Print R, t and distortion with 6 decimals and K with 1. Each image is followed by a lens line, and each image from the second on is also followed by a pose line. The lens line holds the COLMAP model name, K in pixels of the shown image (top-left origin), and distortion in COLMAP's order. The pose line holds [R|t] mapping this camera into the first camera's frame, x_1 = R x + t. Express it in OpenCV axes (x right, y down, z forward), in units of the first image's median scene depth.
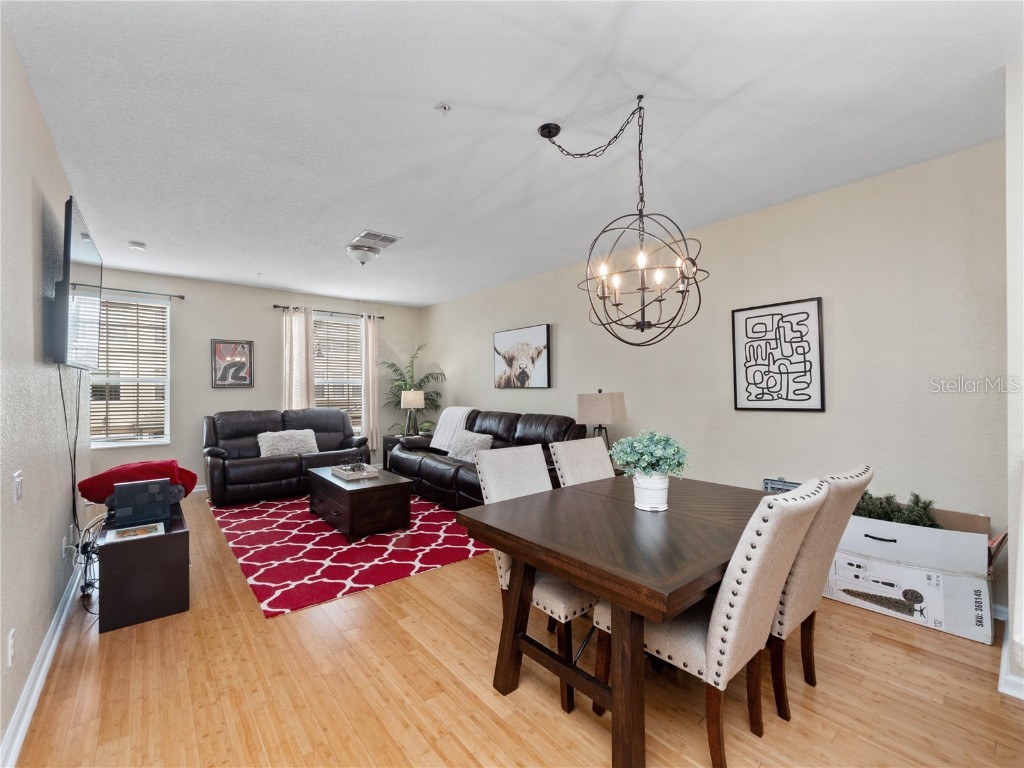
lens RADIAL K [[432.2, 0, 505.4], [0, 432.2, 384.0], [0, 0, 1]] dist [0.001531, -0.005319]
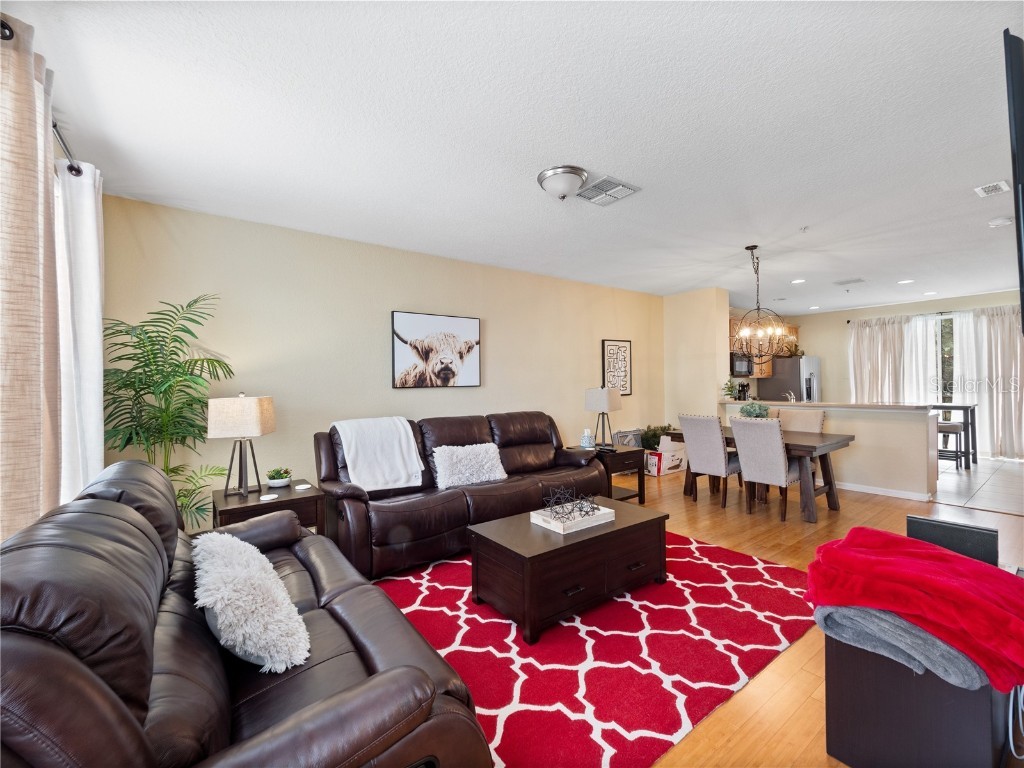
lens RADIAL K [[430.6, 0, 502.7], [0, 430.6, 378.1], [0, 0, 1]] dist [-0.013174, -0.000137]
pose [[0.069829, 0.013641, 0.997466, -0.922642], [0.004674, 0.999891, -0.014001, 0.004718], [-0.997548, 0.005640, 0.069758, 0.979721]]
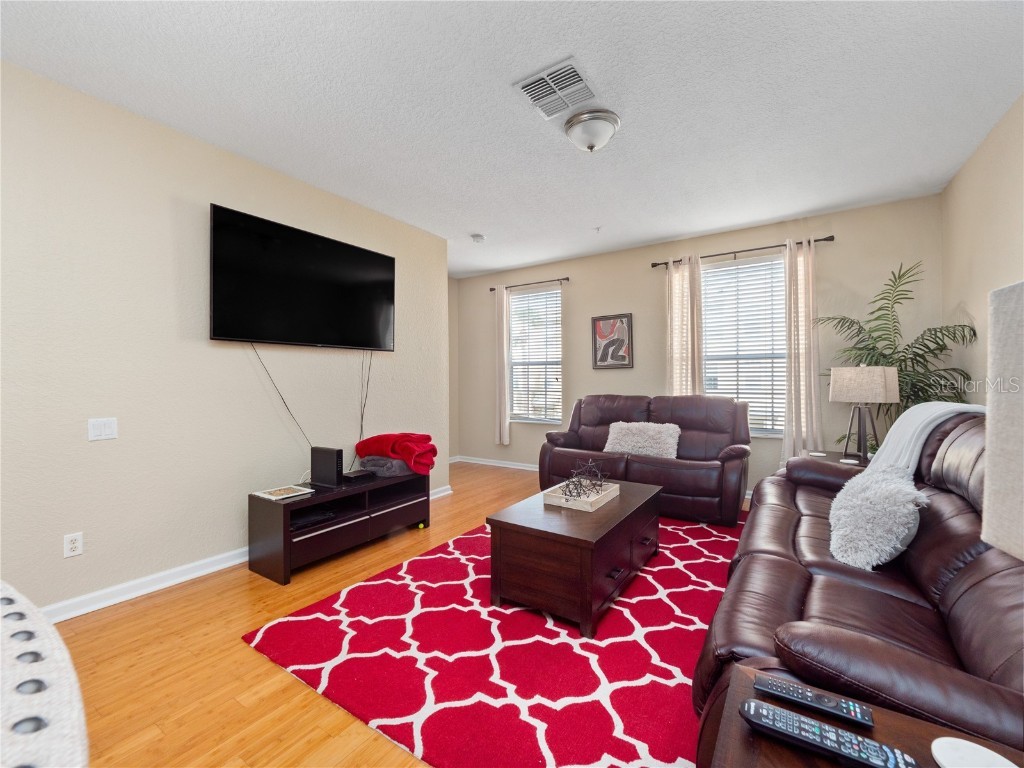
lens RADIAL K [[432.2, 0, 505.4], [0, 432.2, 384.0], [0, 0, 1]] dist [0.001531, -0.005319]
pose [[0.287326, 0.004256, -0.957823, 0.192157], [0.013262, 0.999877, 0.008422, 0.036114], [0.957741, -0.015123, 0.287234, 0.666883]]
